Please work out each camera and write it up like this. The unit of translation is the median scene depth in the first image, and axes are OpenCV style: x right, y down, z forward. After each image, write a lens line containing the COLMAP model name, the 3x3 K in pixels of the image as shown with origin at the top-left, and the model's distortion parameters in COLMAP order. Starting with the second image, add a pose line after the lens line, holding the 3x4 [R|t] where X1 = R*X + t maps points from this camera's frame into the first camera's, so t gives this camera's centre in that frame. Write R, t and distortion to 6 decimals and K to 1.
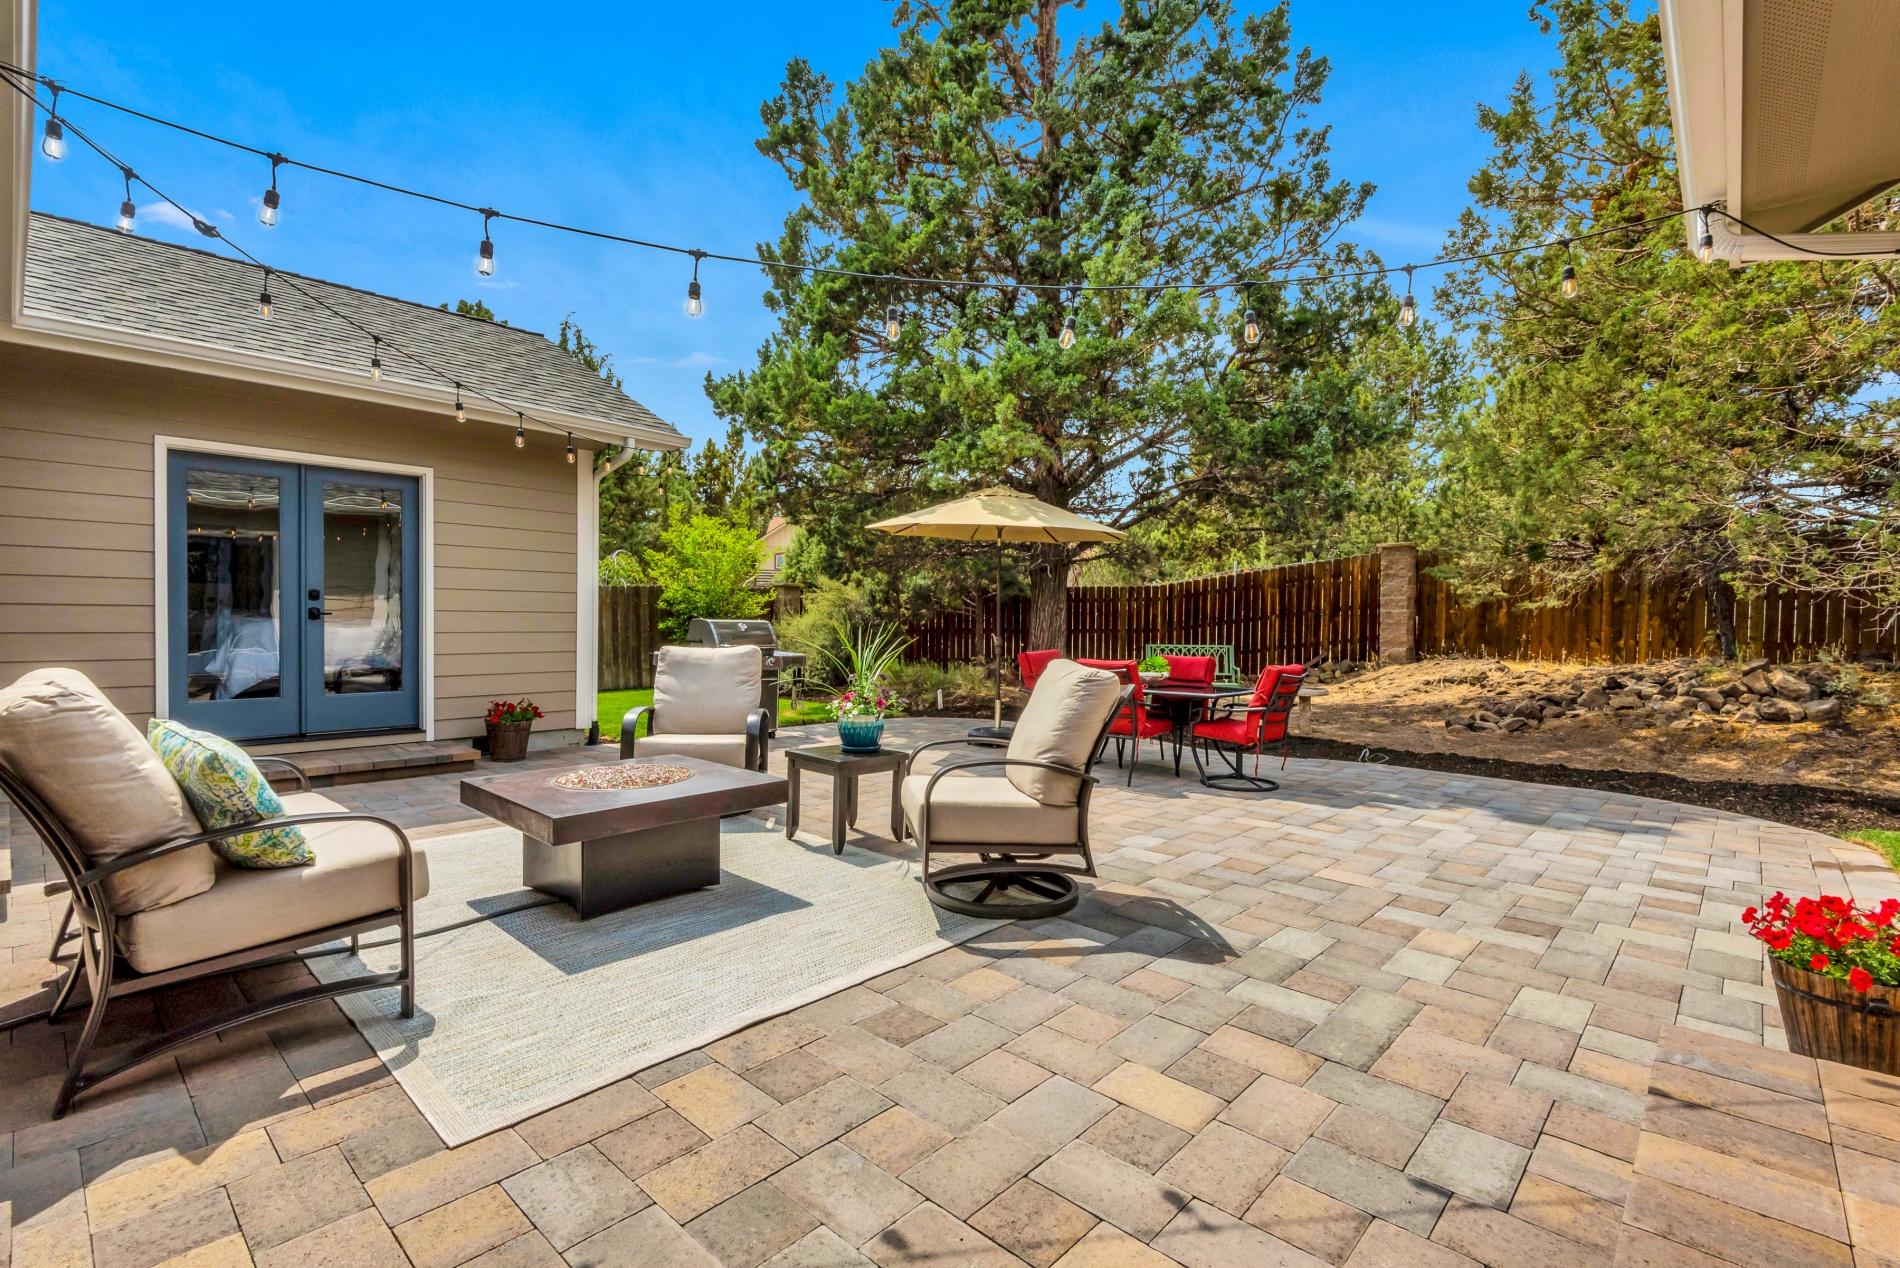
lens RADIAL K [[870.3, 0, 958.0], [0, 870.3, 628.3], [0, 0, 1]] dist [0.008586, -0.002030]
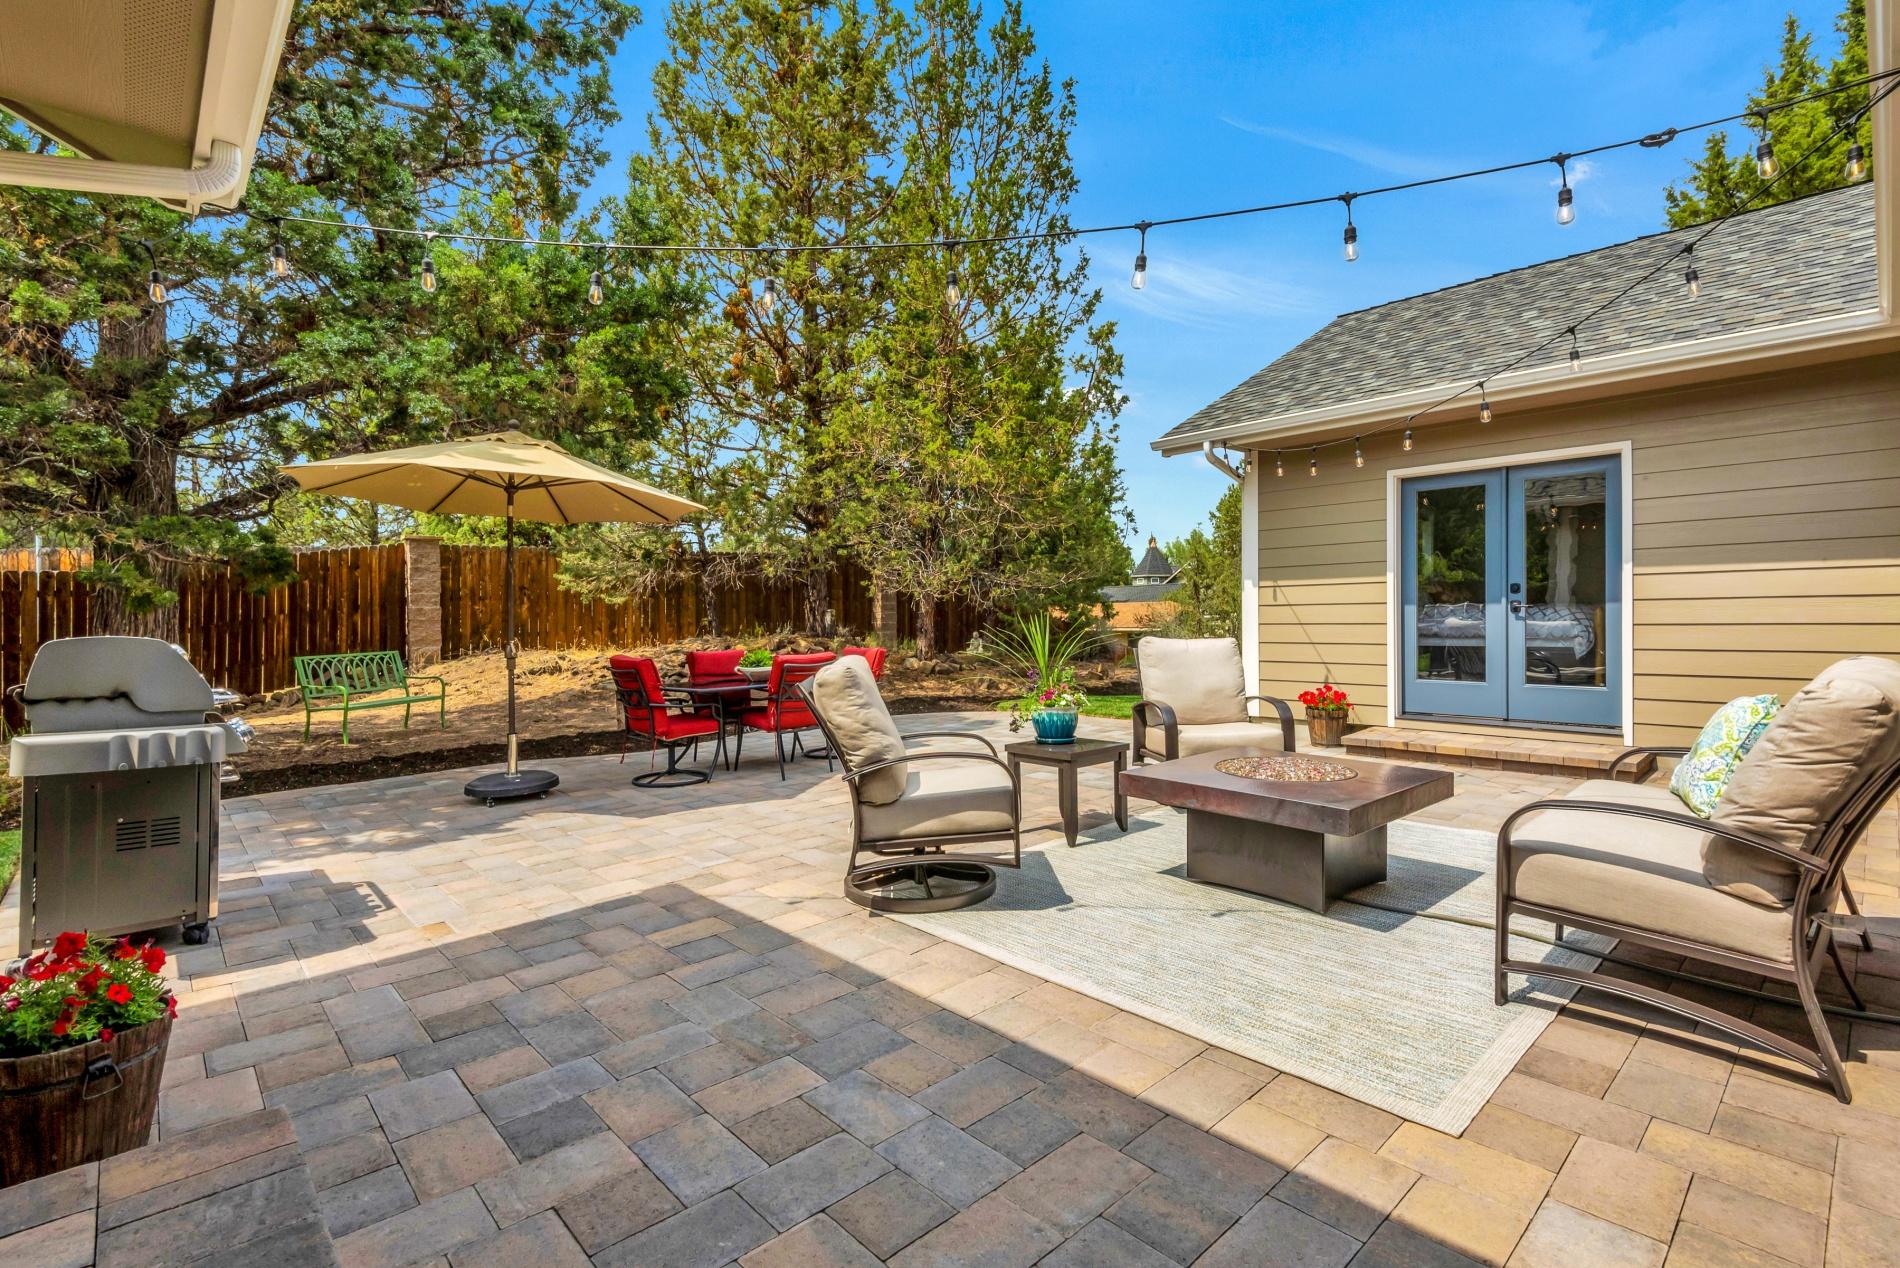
lens RADIAL K [[870.3, 0, 946.7], [0, 870.3, 593.7], [0, 0, 1]] dist [0.008586, -0.002030]
pose [[0.077140, 0.006456, 0.996999, -0.465661], [0.030193, 0.999505, -0.008808, -0.011206], [-0.996563, 0.030782, 0.076907, 0.429109]]
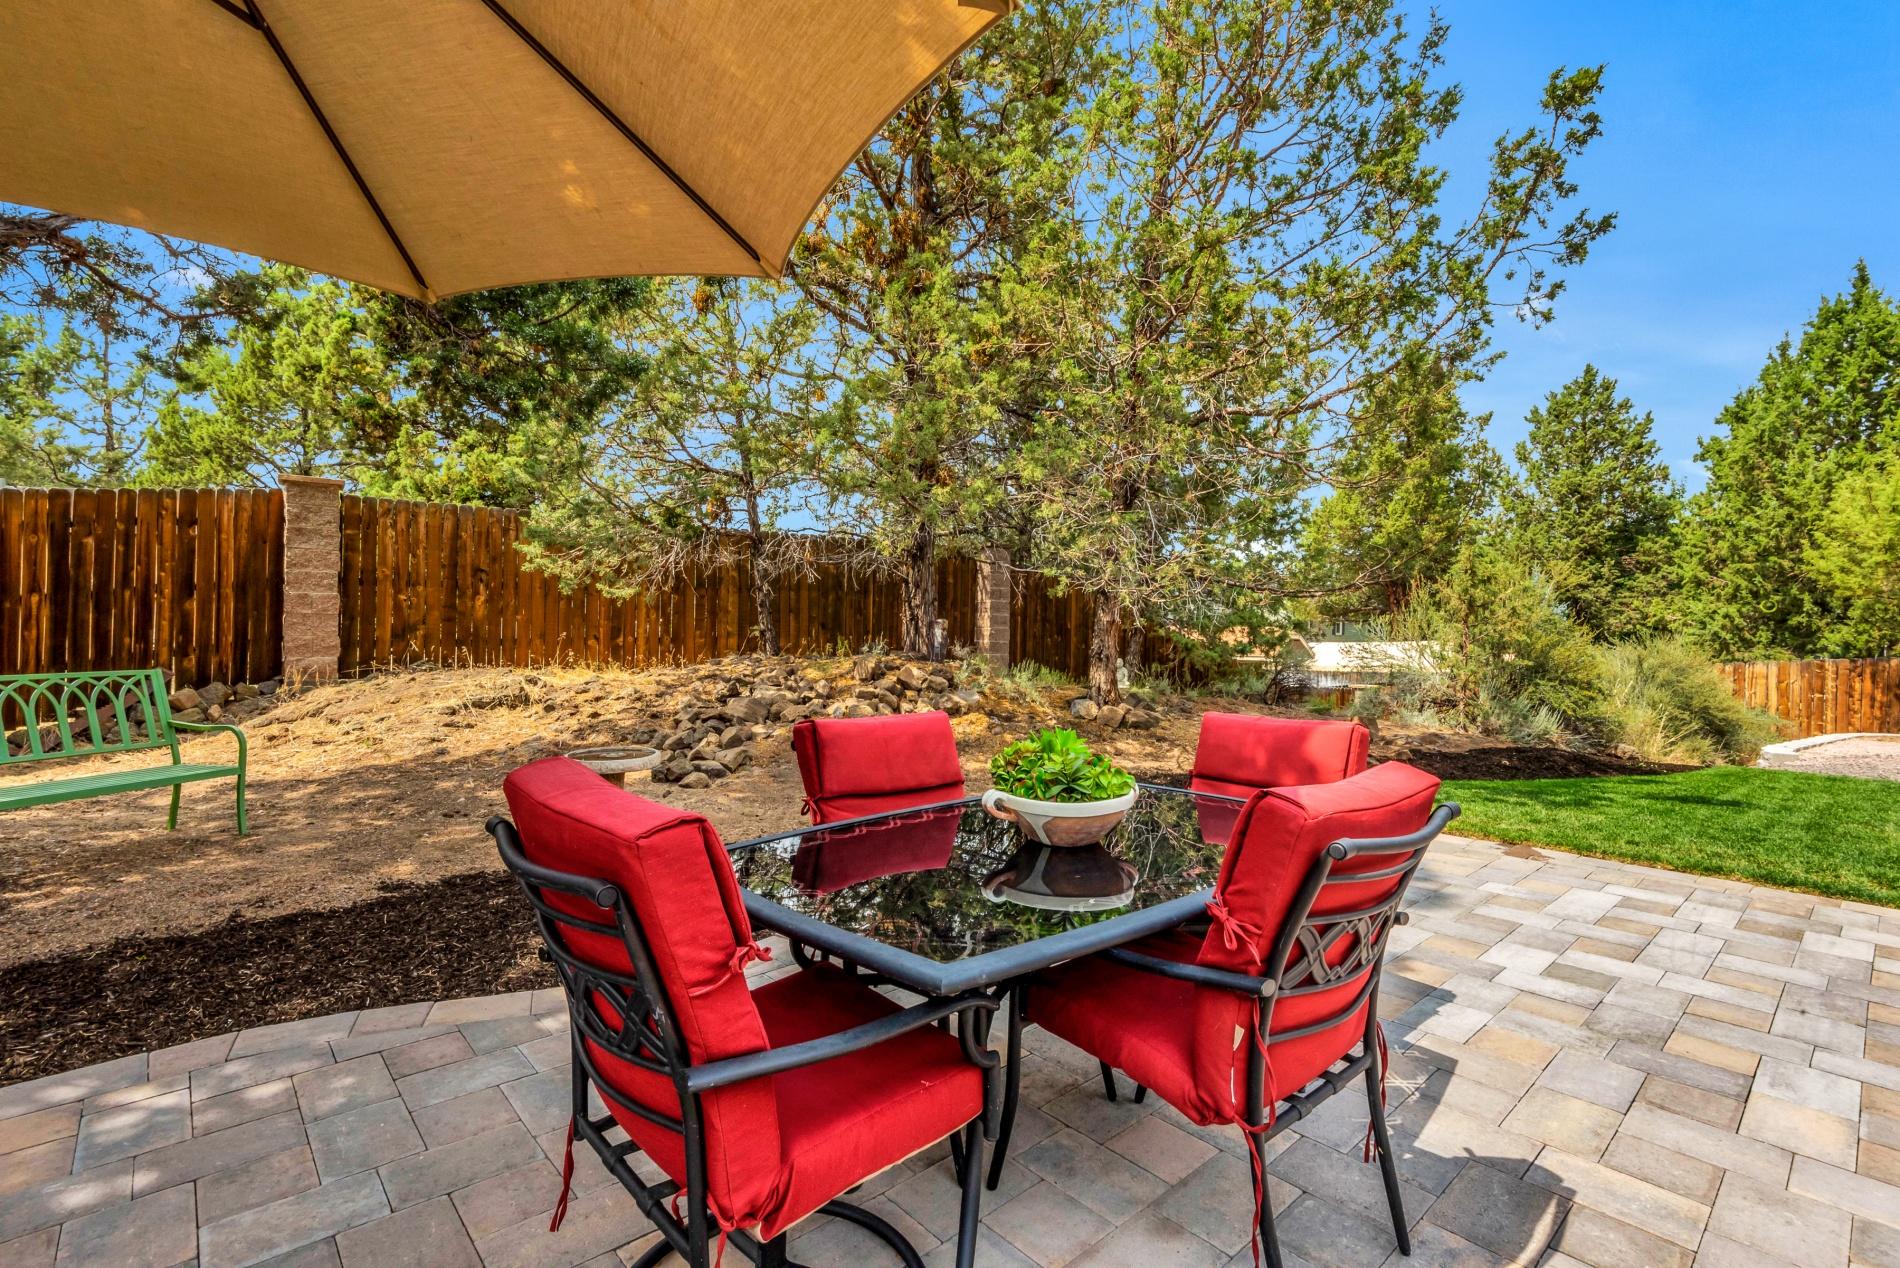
lens RADIAL K [[870.3, 0, 948.0], [0, 870.3, 633.3], [0, 0, 1]] dist [0.008586, -0.002030]
pose [[0.093287, -0.015125, 0.995524, -0.052420], [-0.002660, 0.999877, 0.015440, -0.004171], [-0.995636, -0.004089, 0.093236, 0.611671]]
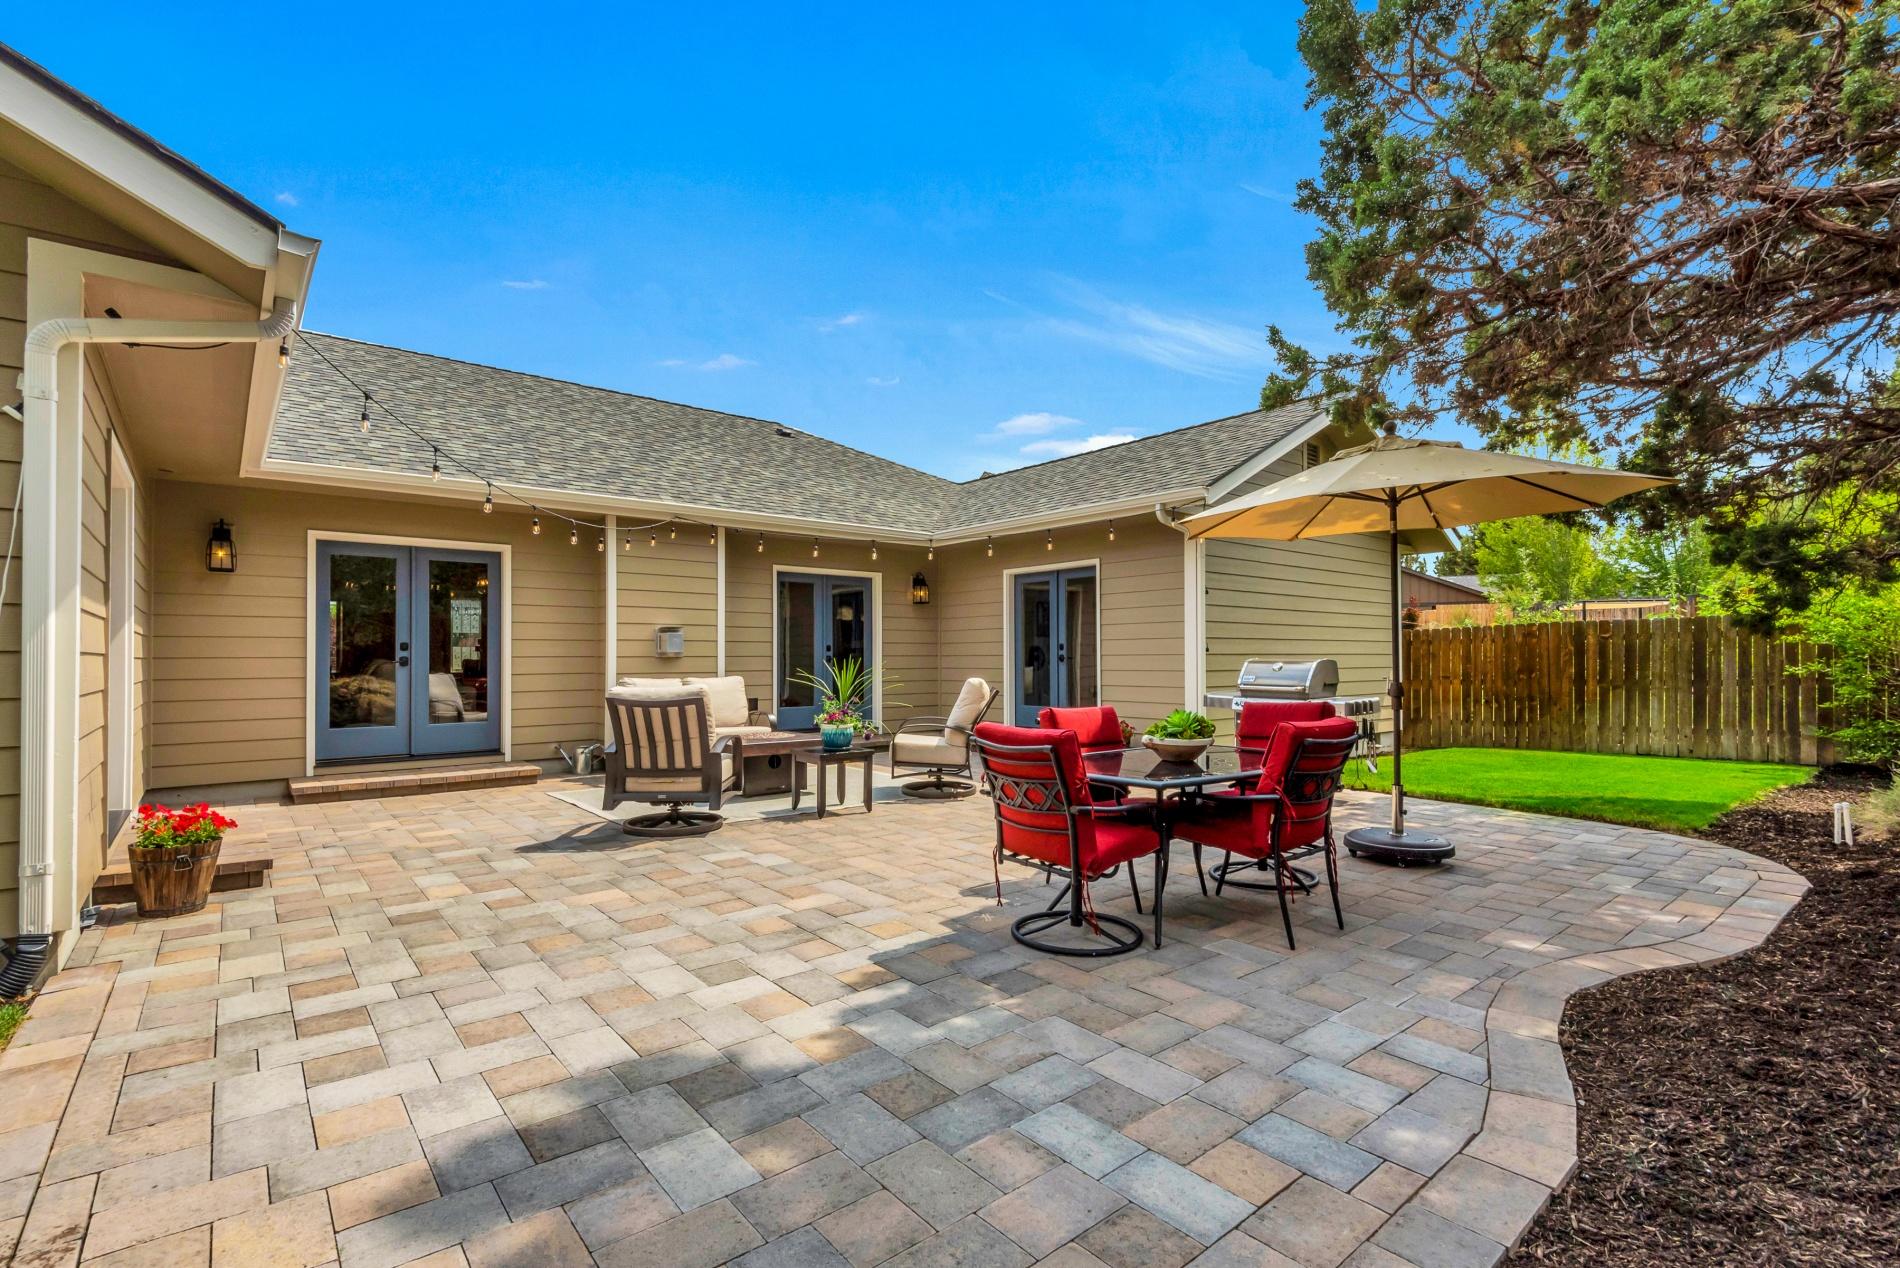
lens RADIAL K [[870.3, 0, 959.9], [0, 870.3, 643.9], [0, 0, 1]] dist [0.008586, -0.002030]
pose [[-0.125417, -0.026031, -0.991763, 0.516475], [-0.013802, 0.999605, -0.024492, -0.000464], [0.992008, 0.010616, -0.125727, 0.558248]]
